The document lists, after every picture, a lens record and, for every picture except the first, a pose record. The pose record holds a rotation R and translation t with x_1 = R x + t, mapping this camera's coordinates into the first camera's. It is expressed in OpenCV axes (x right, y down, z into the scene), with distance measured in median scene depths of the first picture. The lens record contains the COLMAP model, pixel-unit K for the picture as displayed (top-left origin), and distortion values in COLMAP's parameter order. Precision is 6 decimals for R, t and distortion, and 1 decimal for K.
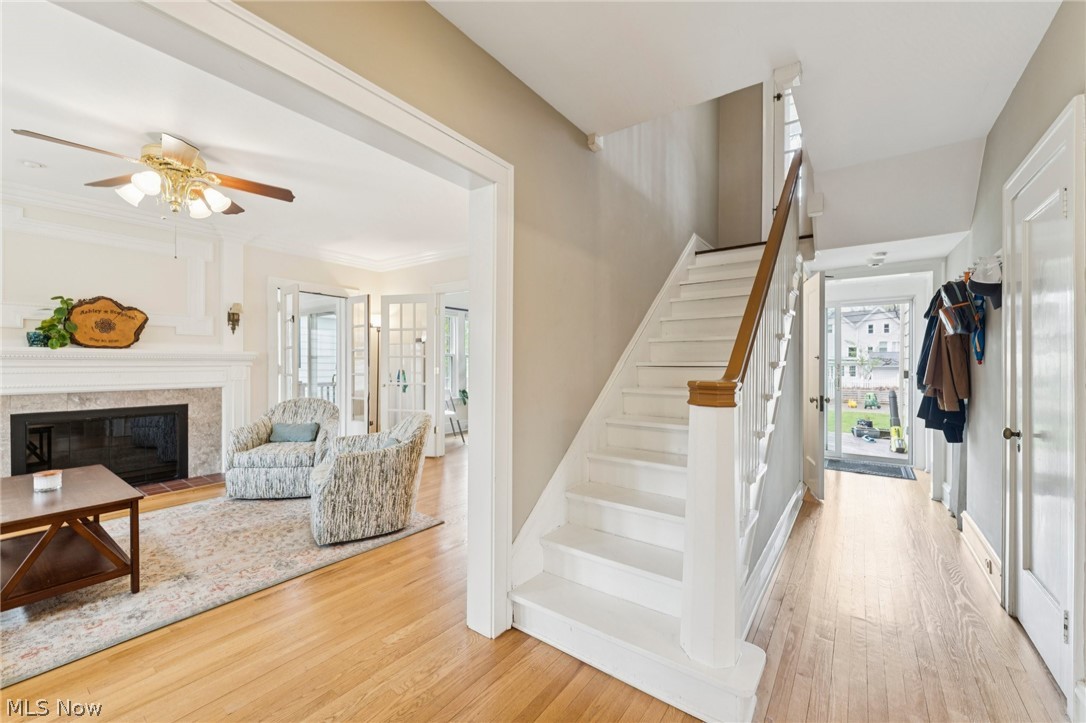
lens RADIAL K [[432.9, 0, 544.7], [0, 432.9, 364.0], [0, 0, 1]] dist [-0.000264, 0.000268]
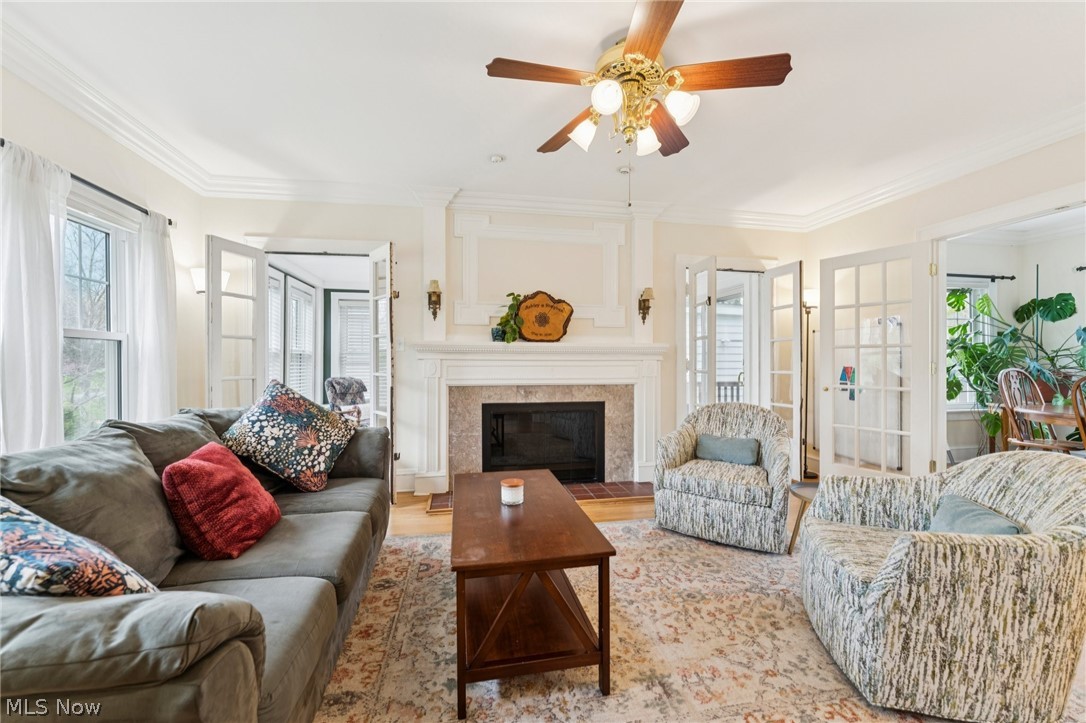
lens RADIAL K [[432.9, 0, 542.3], [0, 432.9, 359.7], [0, 0, 1]] dist [-0.000264, 0.000268]
pose [[0.734816, -0.005806, -0.678241, -0.346374], [-0.001147, 0.999951, -0.009804, 0.014696], [0.678265, 0.007982, 0.734774, 0.272960]]
